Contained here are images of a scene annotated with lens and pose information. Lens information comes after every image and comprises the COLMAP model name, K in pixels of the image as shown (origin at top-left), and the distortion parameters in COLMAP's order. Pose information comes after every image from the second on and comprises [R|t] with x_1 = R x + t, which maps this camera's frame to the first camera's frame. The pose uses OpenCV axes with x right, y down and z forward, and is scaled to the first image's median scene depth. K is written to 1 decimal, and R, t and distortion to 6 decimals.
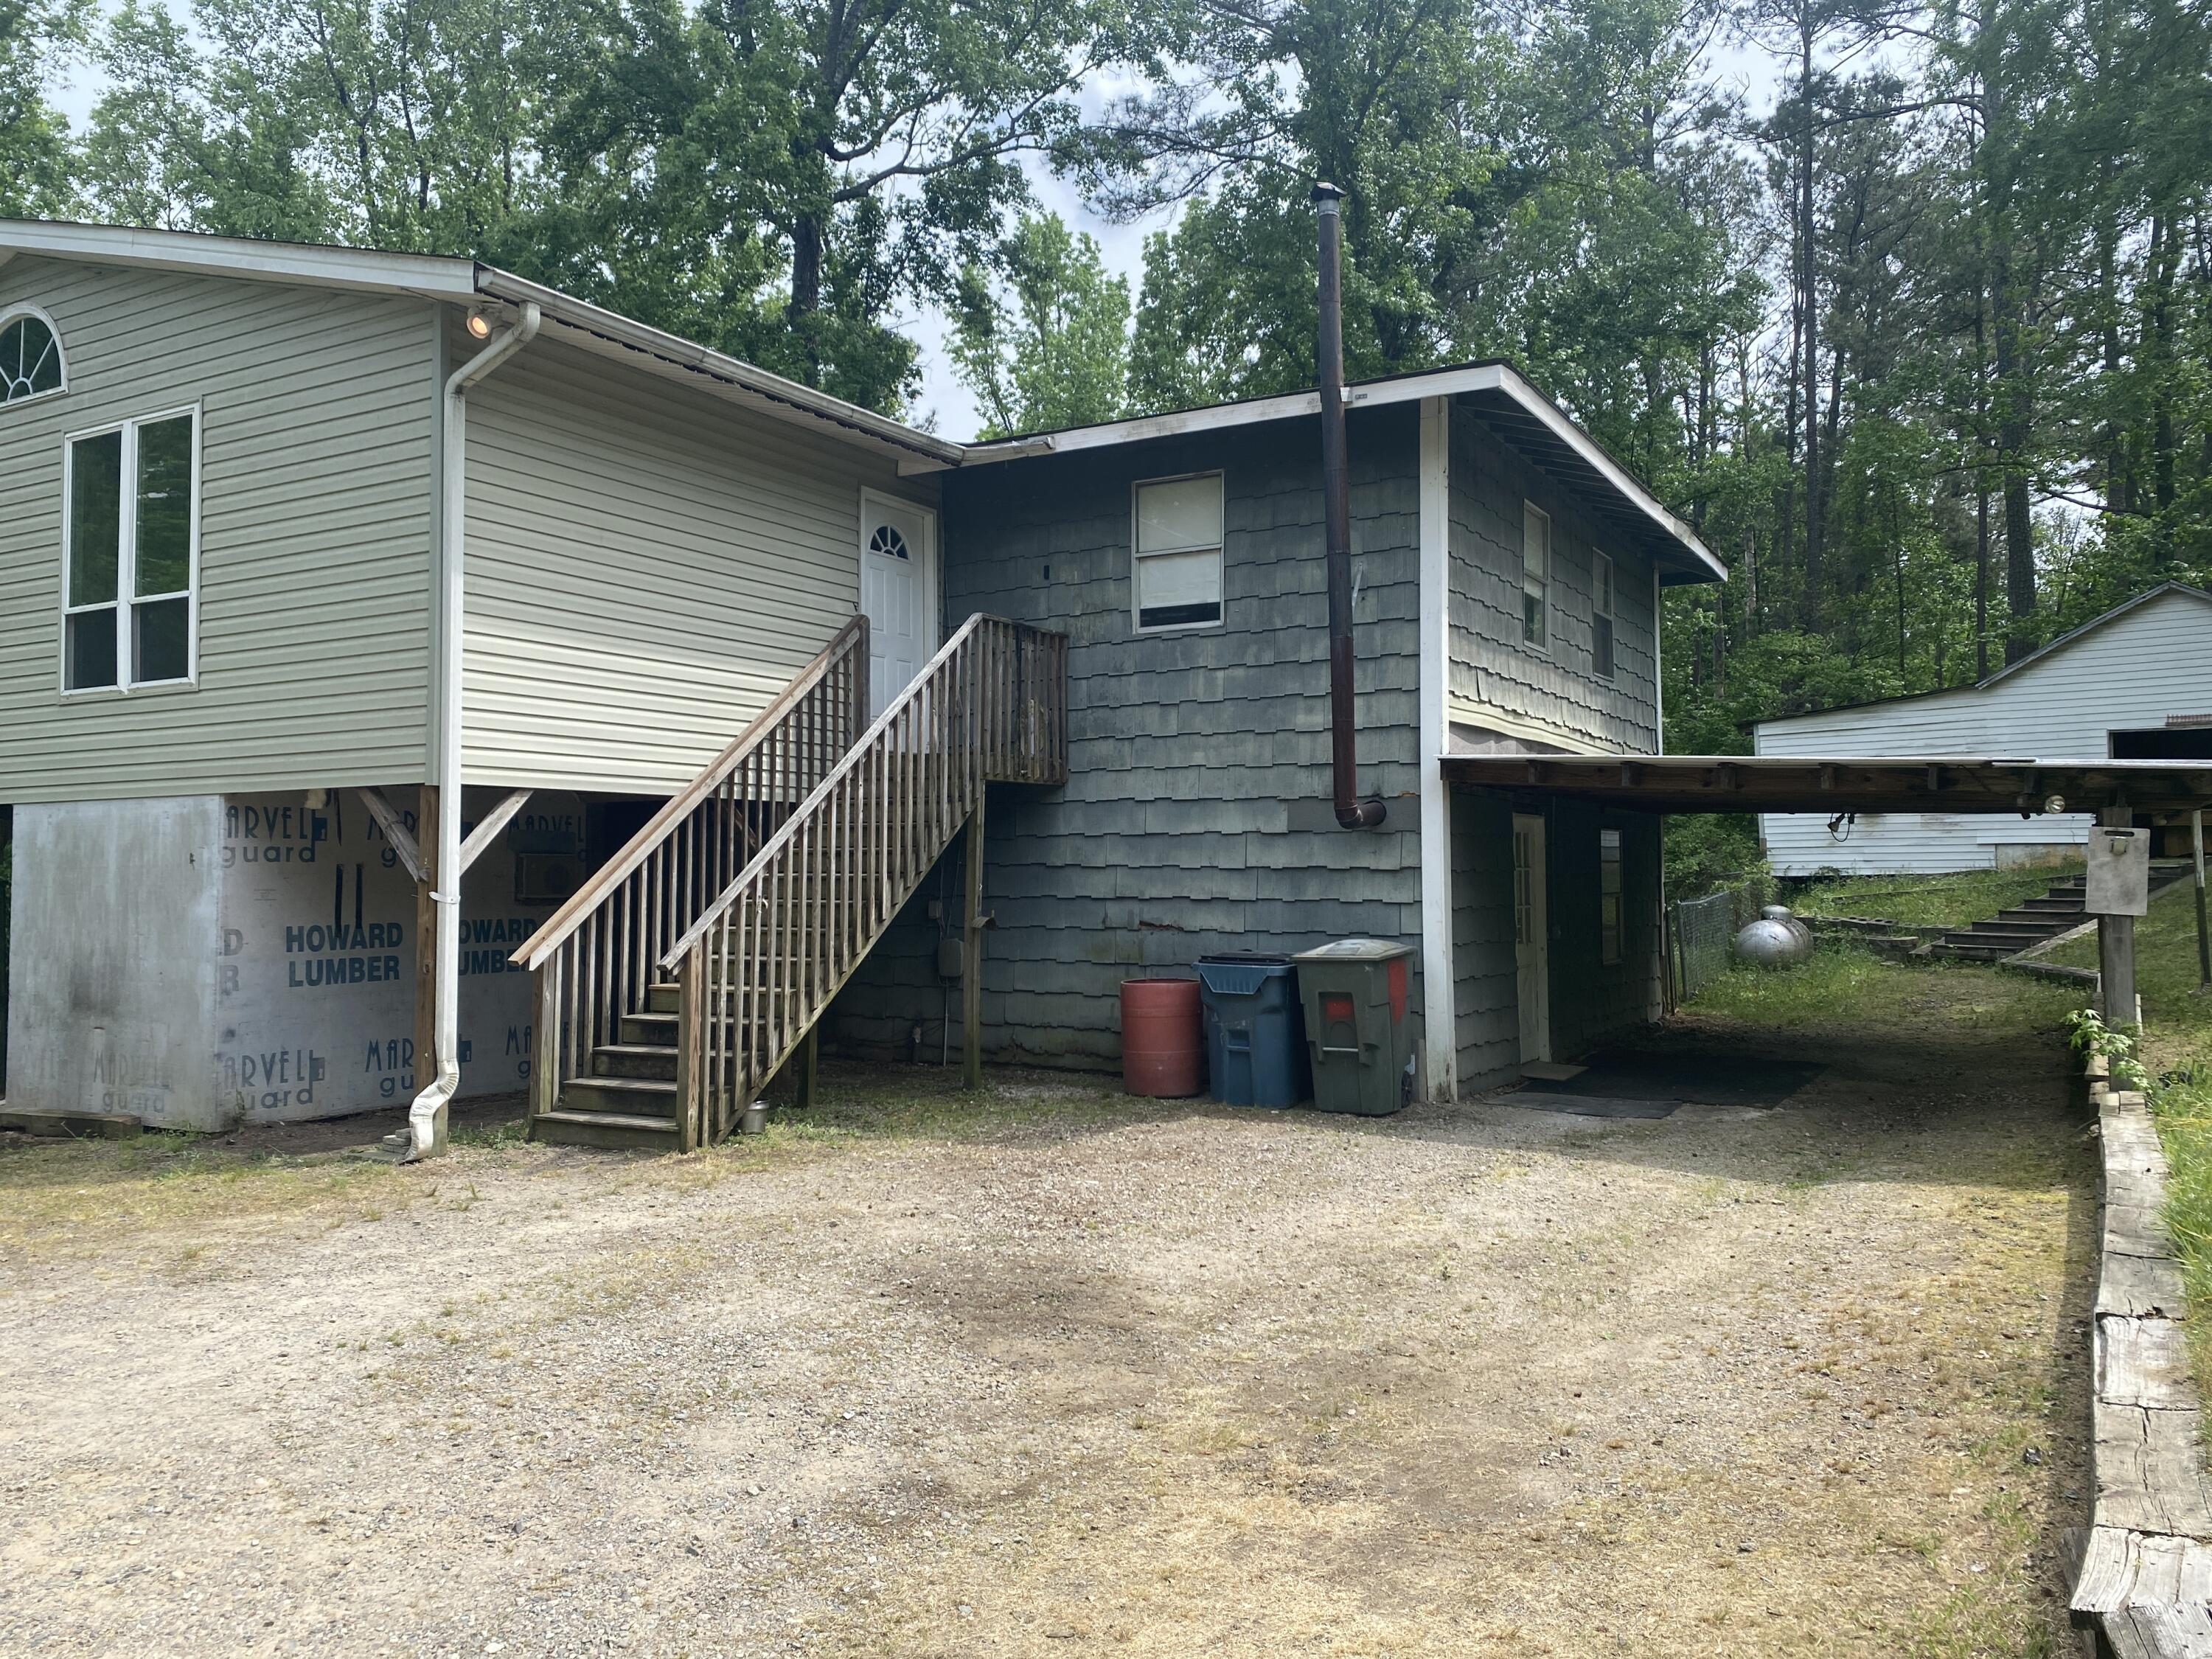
lens RADIAL K [[1676.1, 0, 1082.5], [0, 1676.1, 808.0], [0, 0, 1]] dist [0.061468, -0.074756]
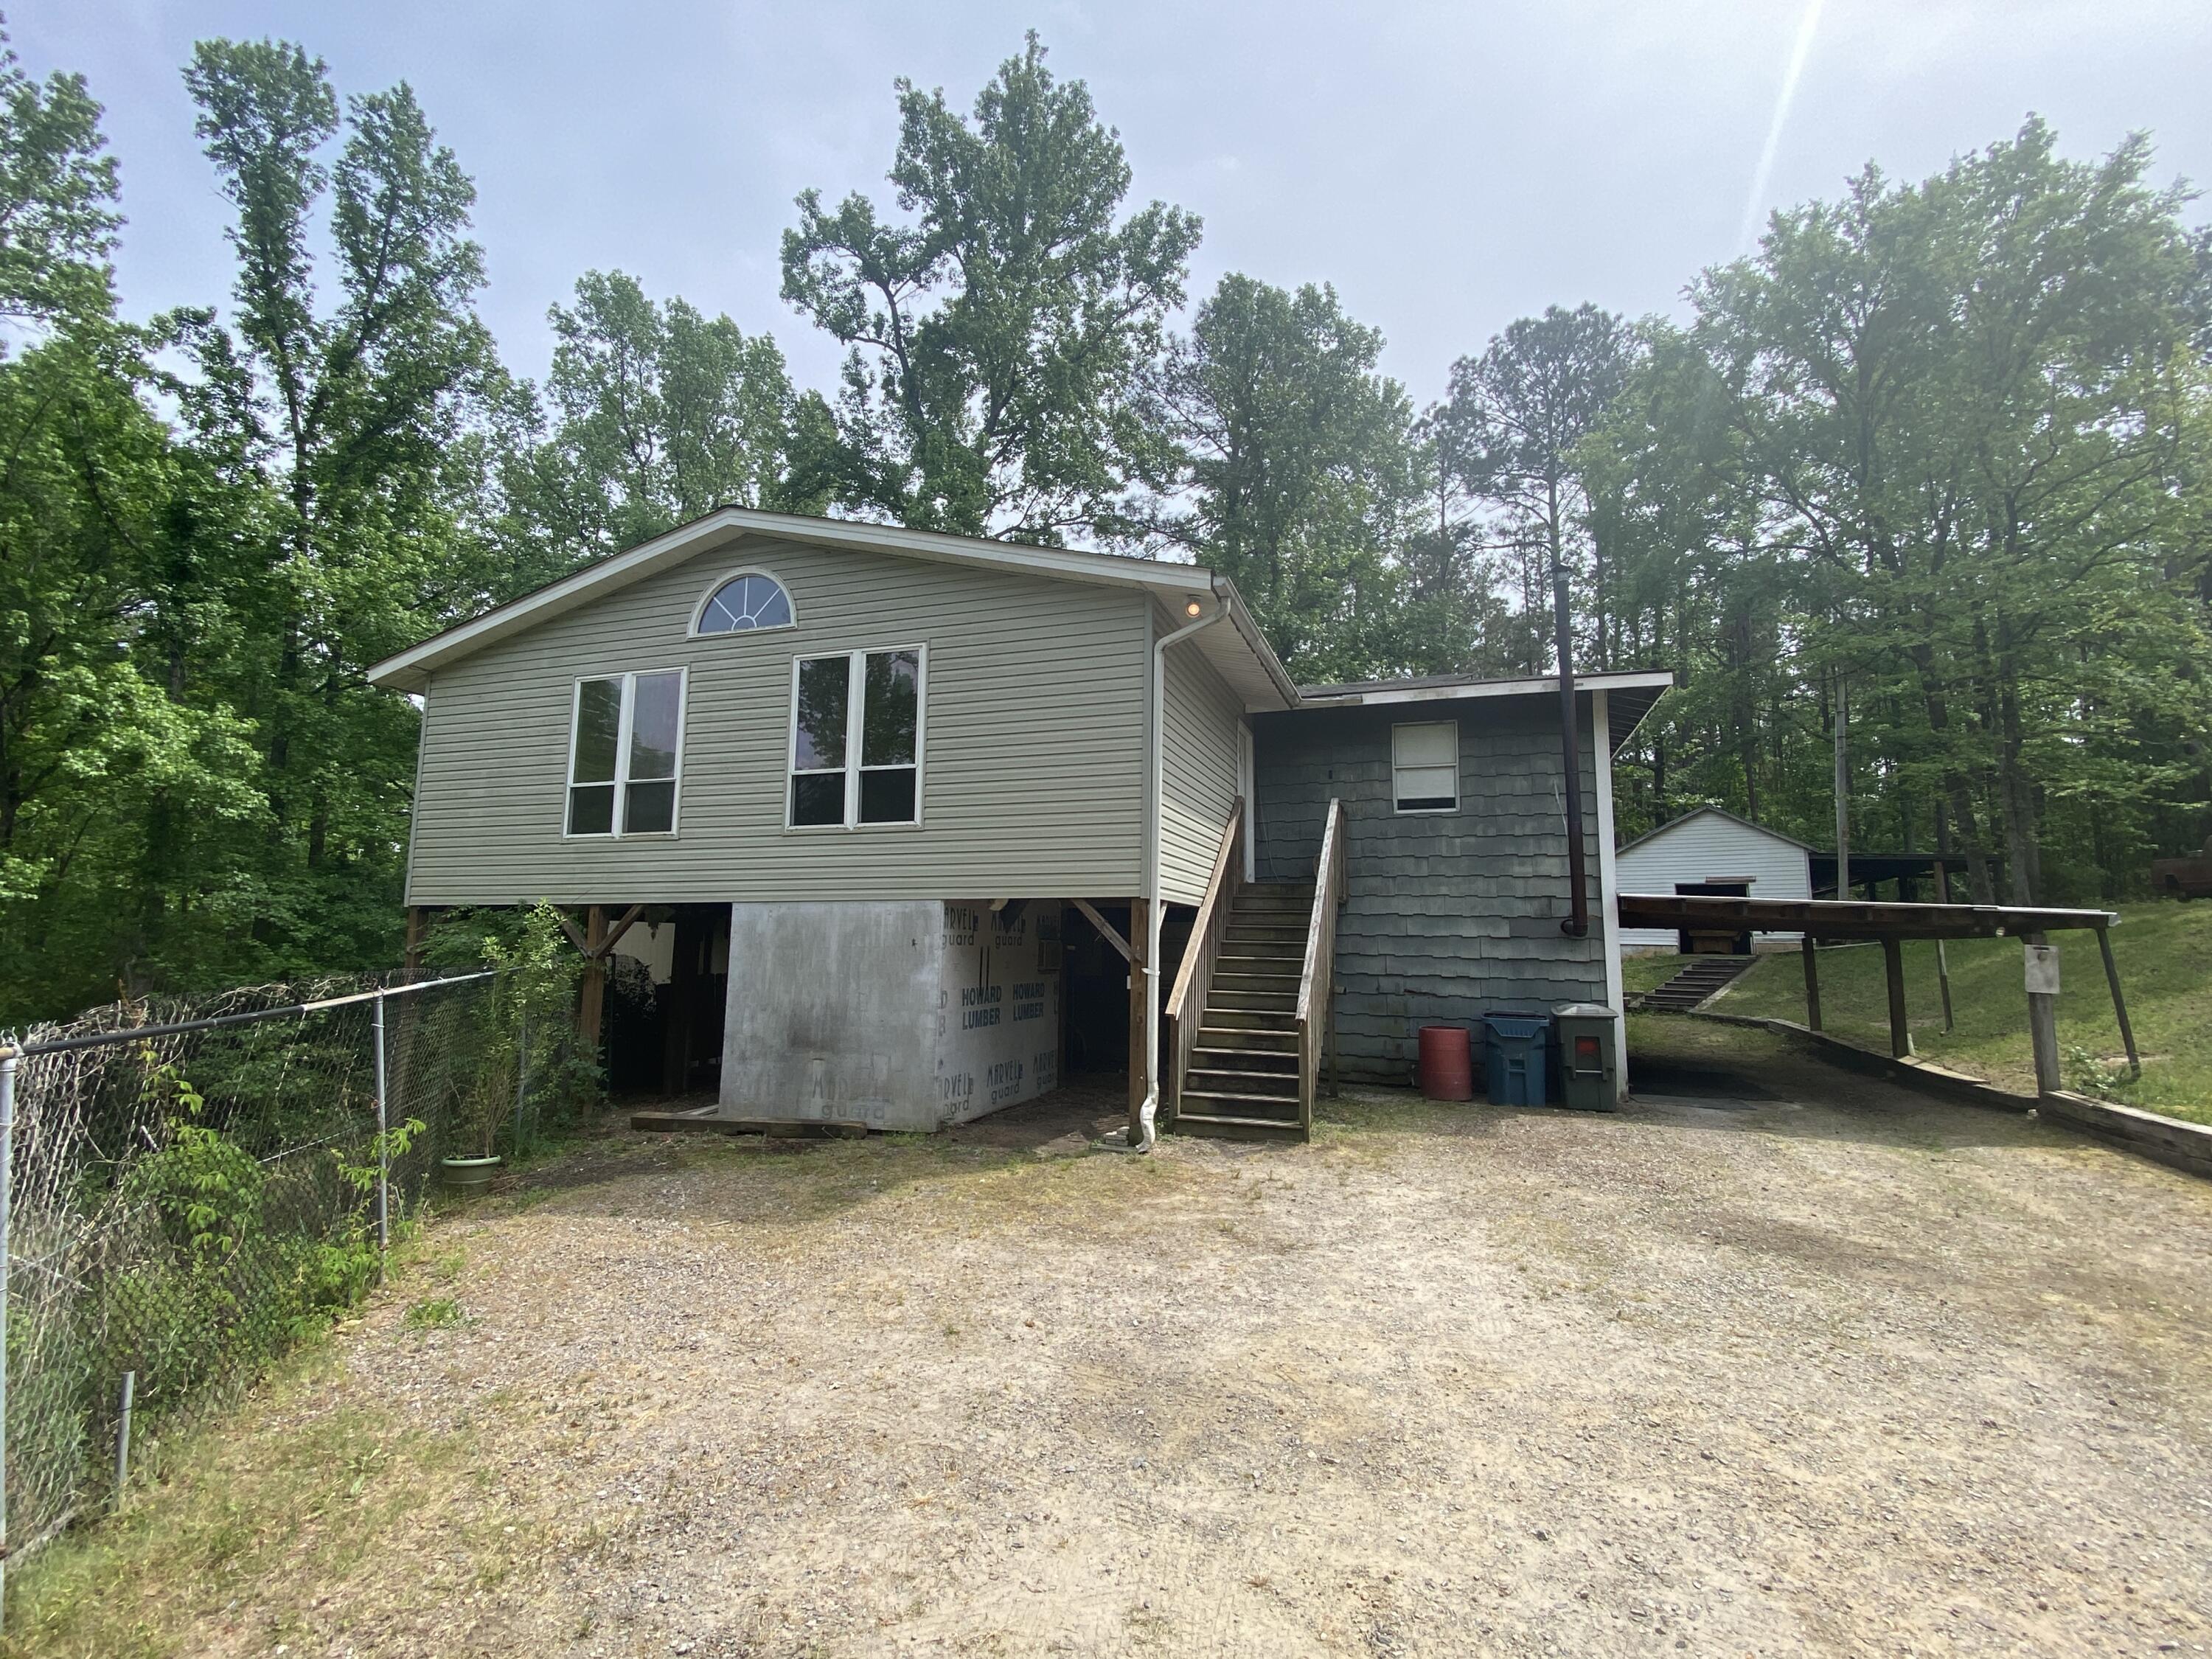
lens RADIAL K [[998.8, 0, 1106.0], [0, 998.8, 829.5], [0, 0, 1]] dist [0.012708, -0.017559]
pose [[0.981577, 0.037758, 0.187299, -0.507067], [-0.022321, 0.996228, -0.083853, 0.000512], [-0.189758, 0.078128, 0.978717, 0.107014]]
